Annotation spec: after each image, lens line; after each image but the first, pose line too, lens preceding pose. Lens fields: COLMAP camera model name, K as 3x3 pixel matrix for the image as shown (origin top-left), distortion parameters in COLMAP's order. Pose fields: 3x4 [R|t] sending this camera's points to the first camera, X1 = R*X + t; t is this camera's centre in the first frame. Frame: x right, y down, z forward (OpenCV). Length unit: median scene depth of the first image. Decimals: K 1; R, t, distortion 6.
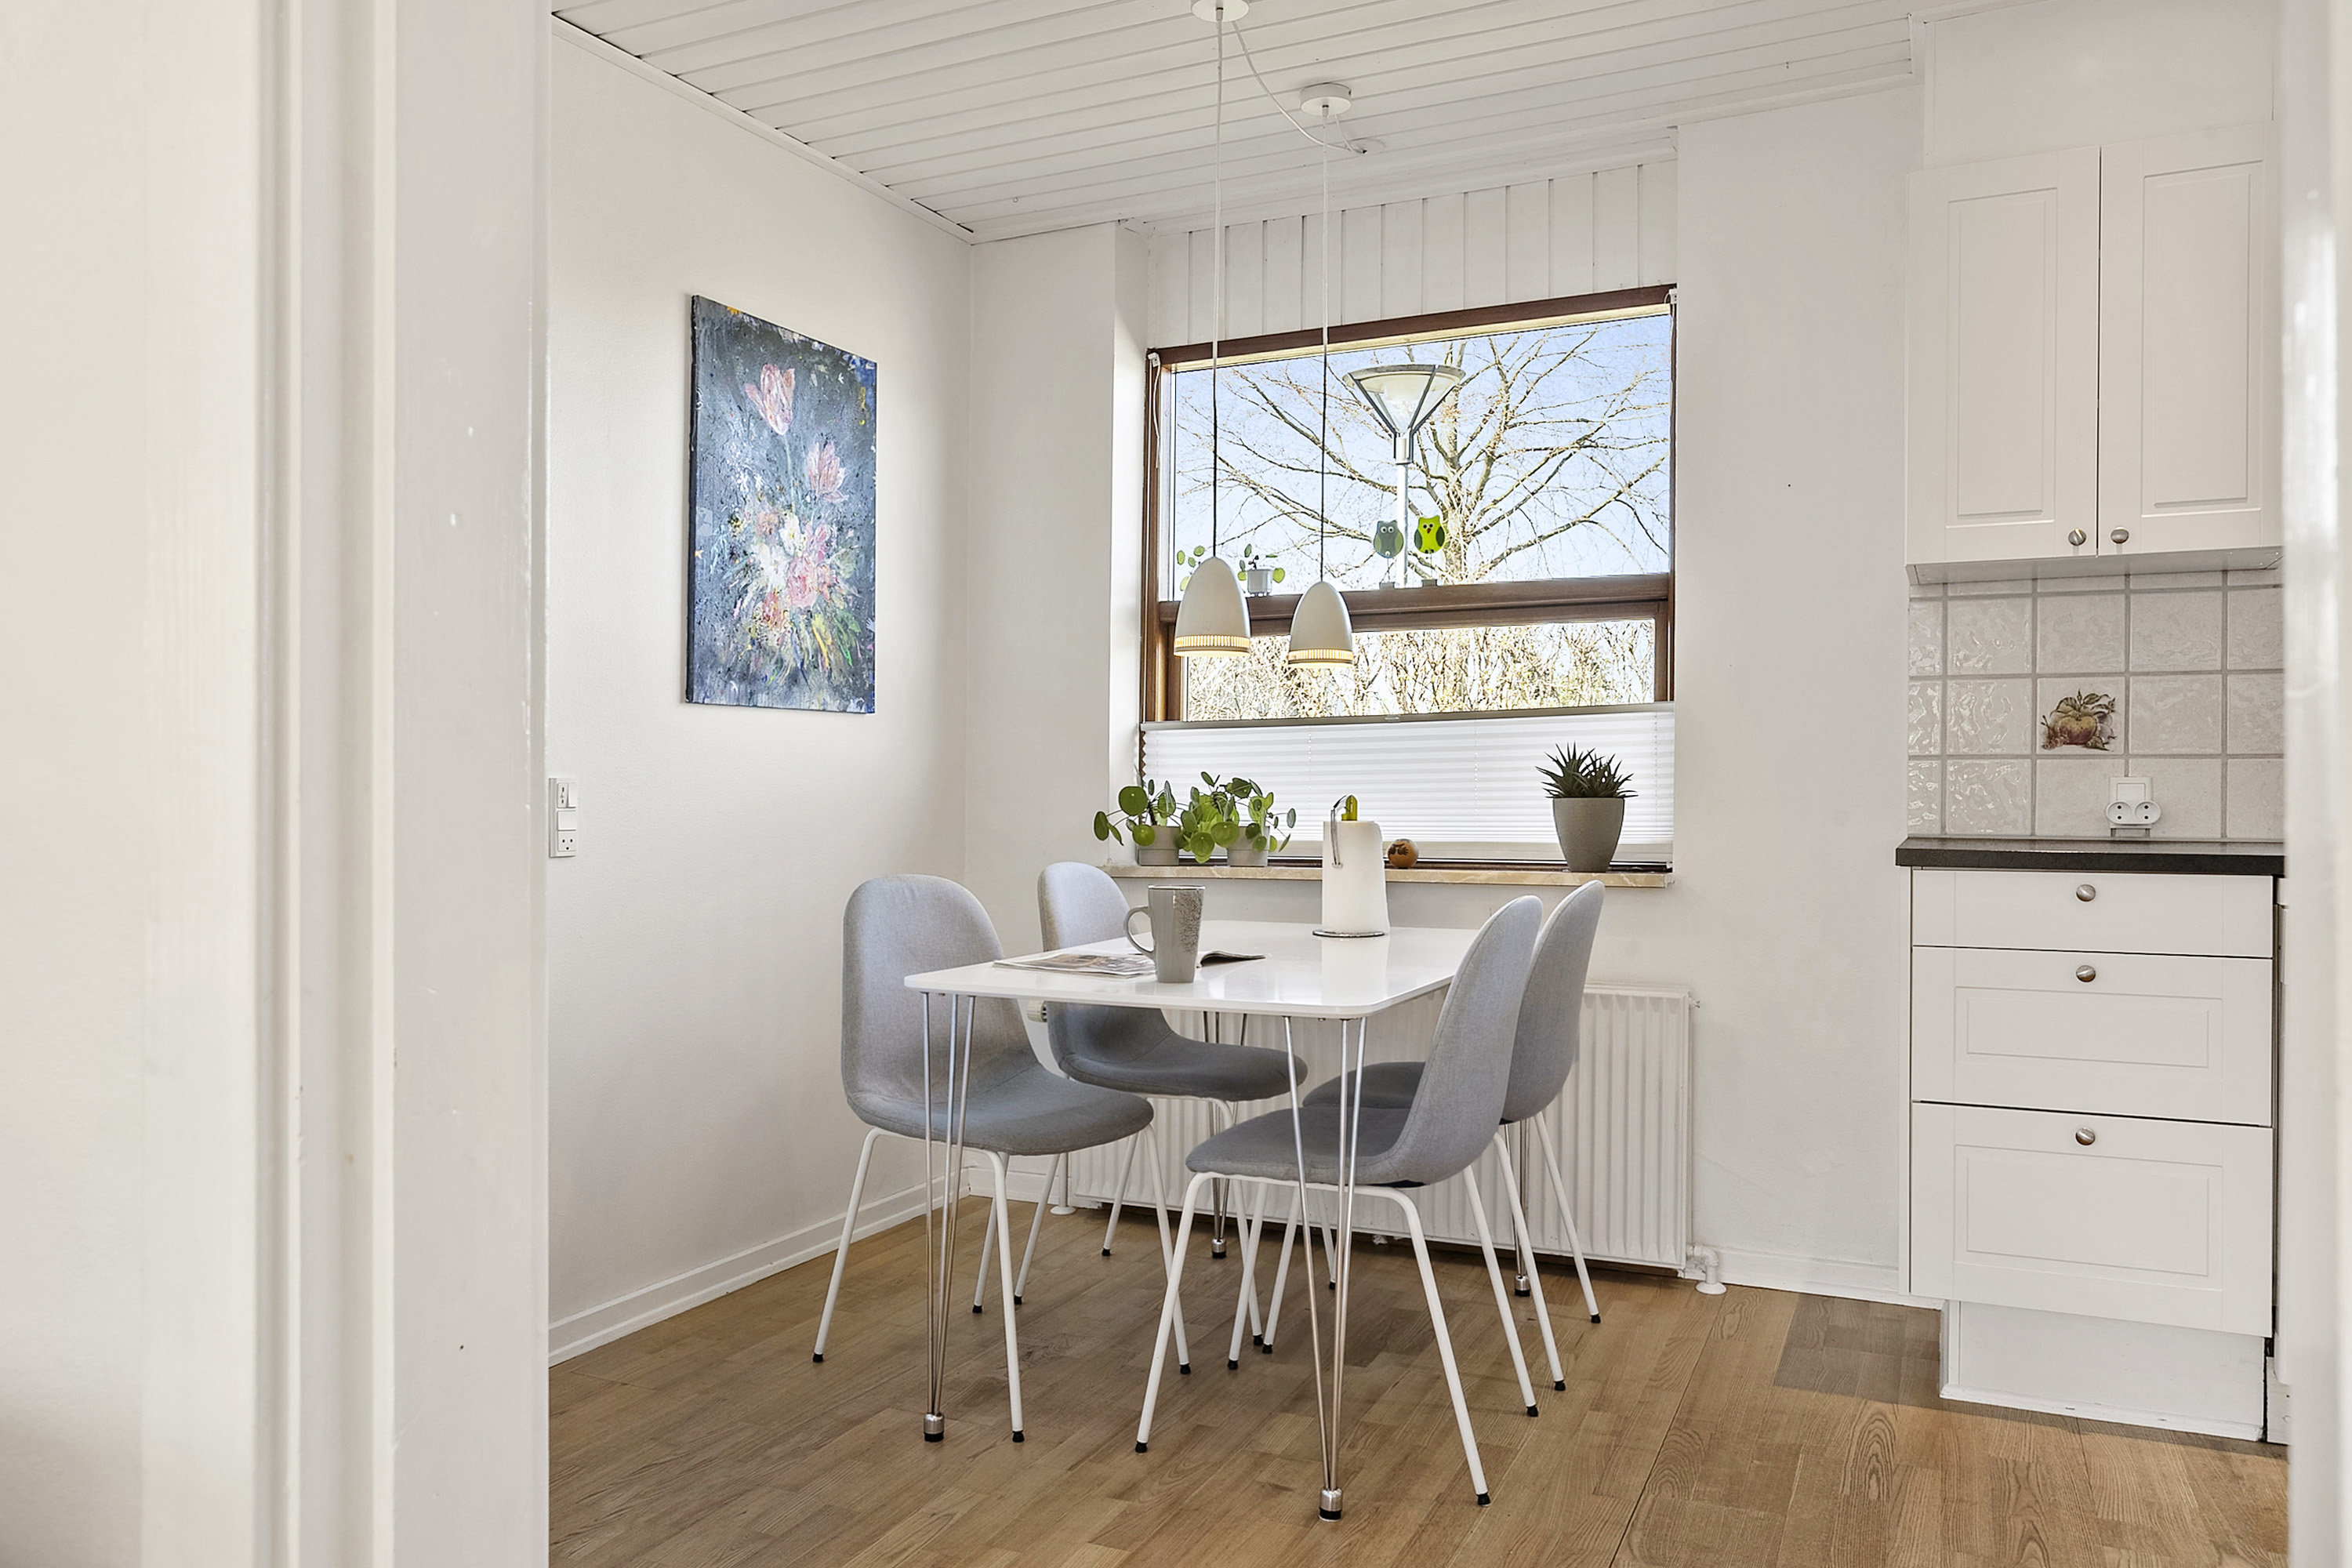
lens RADIAL K [[1700.7, 0, 1177.2], [0, 1700.7, 782.4], [0, 0, 1]] dist [-0.001779, -0.001240]
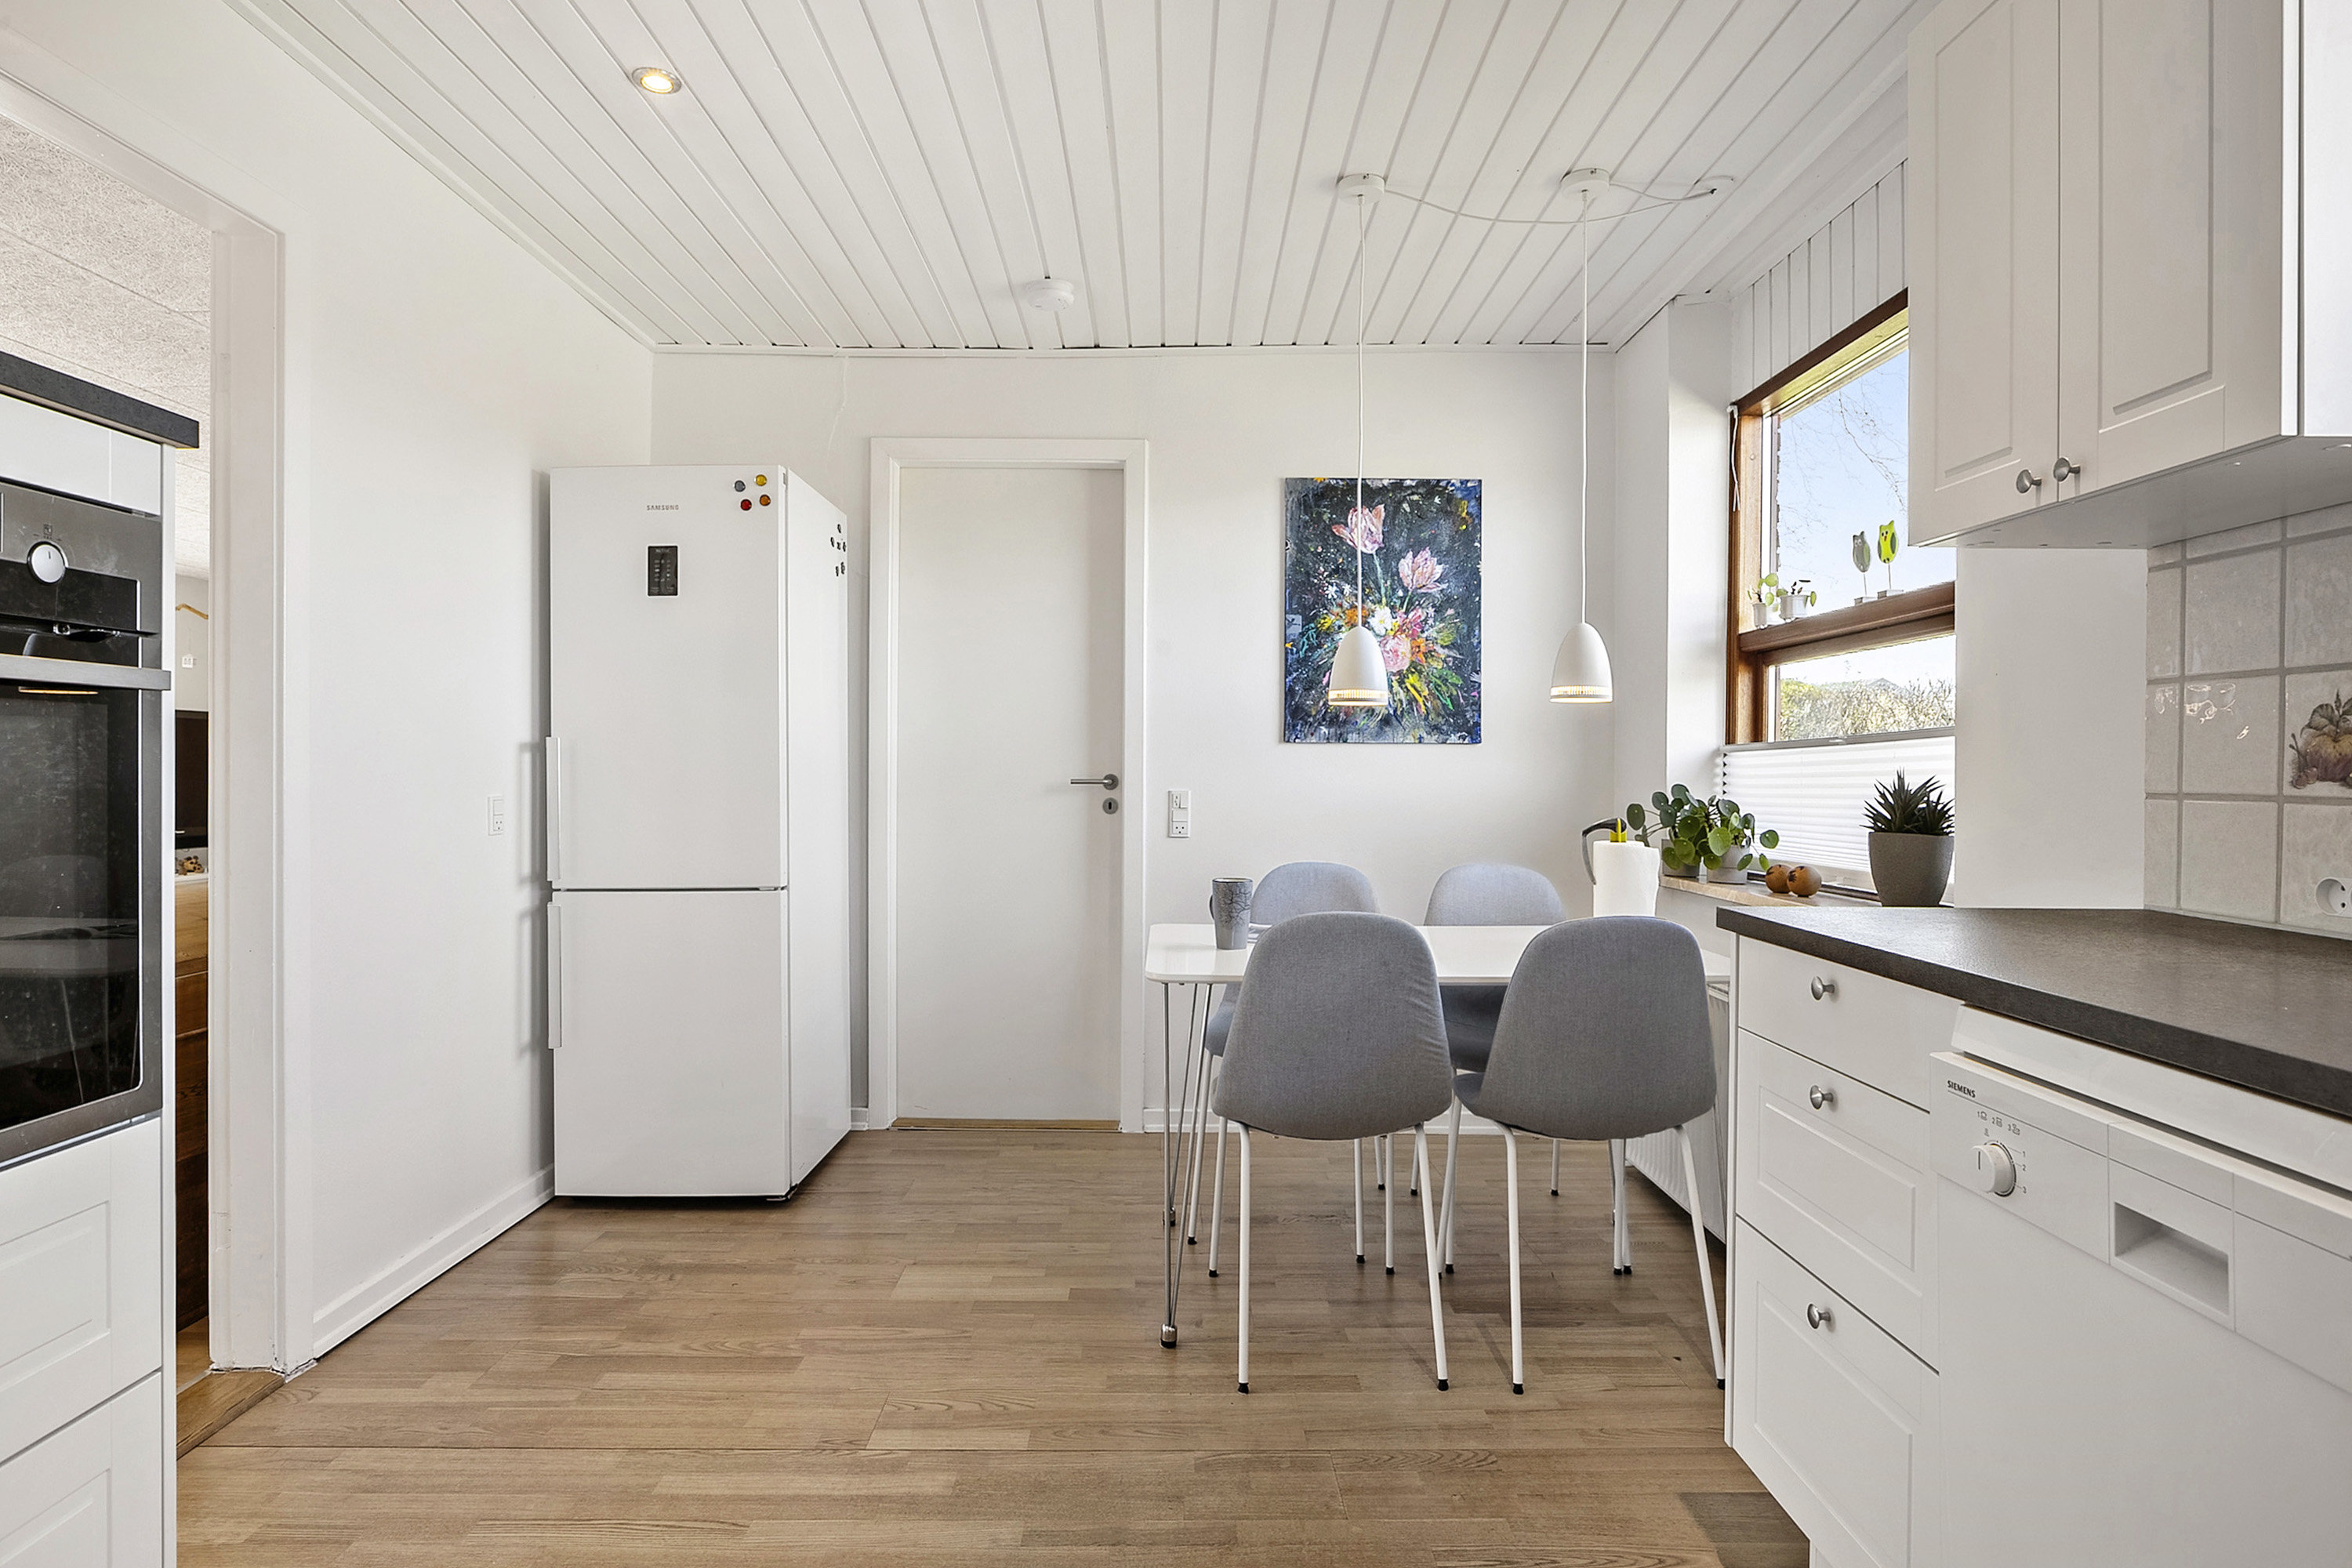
lens RADIAL K [[1317.9, 0, 1172.8], [0, 1317.9, 779.9], [0, 0, 1]] dist [-0.002184, 0.000521]
pose [[0.410908, 0.012089, -0.911597, 0.704334], [-0.008787, 0.999918, 0.009299, -0.020874], [0.911635, 0.004189, 0.410980, 0.380998]]
